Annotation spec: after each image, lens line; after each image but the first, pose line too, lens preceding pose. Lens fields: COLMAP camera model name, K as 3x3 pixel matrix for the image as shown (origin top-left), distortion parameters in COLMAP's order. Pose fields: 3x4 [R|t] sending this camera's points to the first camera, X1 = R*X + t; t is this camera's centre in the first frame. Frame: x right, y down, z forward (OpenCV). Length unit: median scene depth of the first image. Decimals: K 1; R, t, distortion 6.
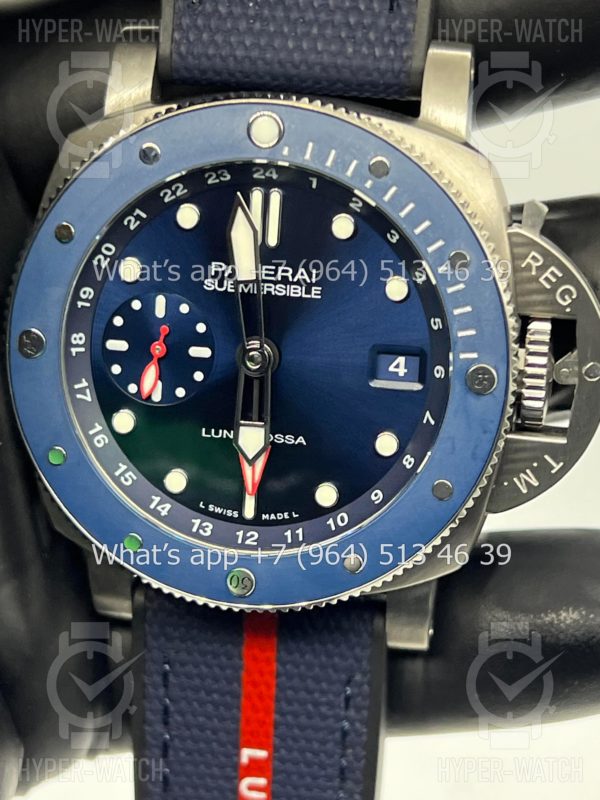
lens RADIAL K [[1733.0, 0, 294.9], [0, 1733.0, 395.5], [0, 0, 1]] dist [0.086423, 0.000000]
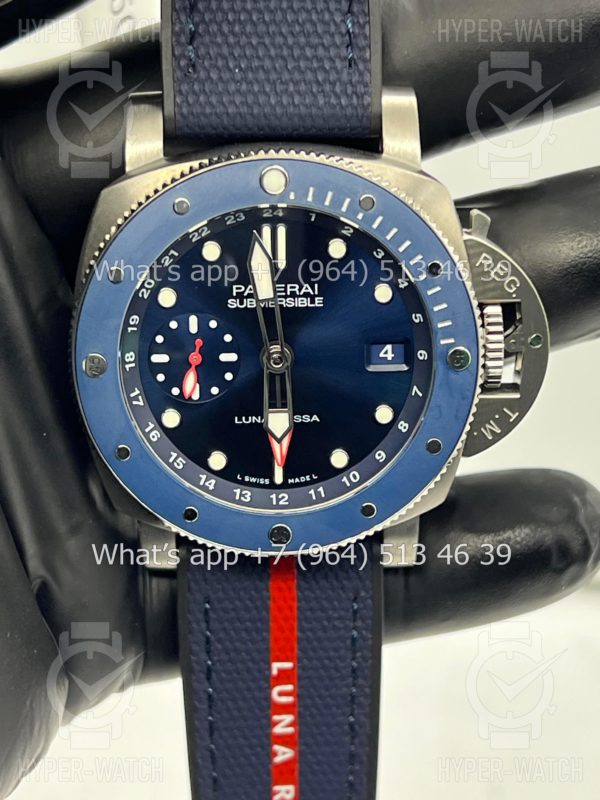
lens RADIAL K [[1816.4, 0, 280.2], [0, 1816.4, 403.4], [0, 0, 1]] dist [0.141182, 0.000000]
pose [[0.981669, -0.111845, 0.154326, -0.224991], [0.099590, 0.991391, 0.085001, -0.100122], [-0.162504, -0.068074, 0.984357, -0.297883]]
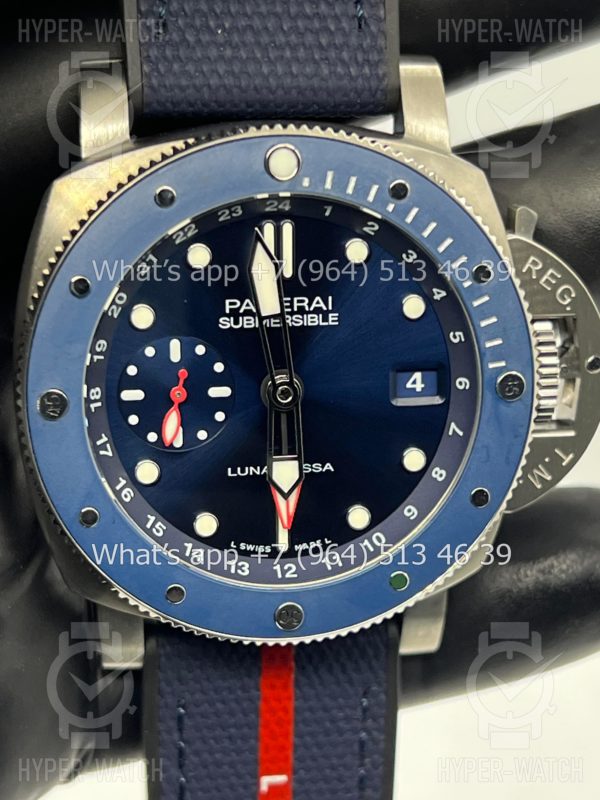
lens RADIAL K [[1733.0, 0, 261.0], [0, 1733.0, 426.8], [0, 0, 1]] dist [0.086423, 0.000000]
pose [[0.952758, -0.129239, 0.274863, -0.306339], [0.116921, 0.991278, 0.060809, -0.062755], [-0.280325, -0.025799, 0.959558, 0.051232]]
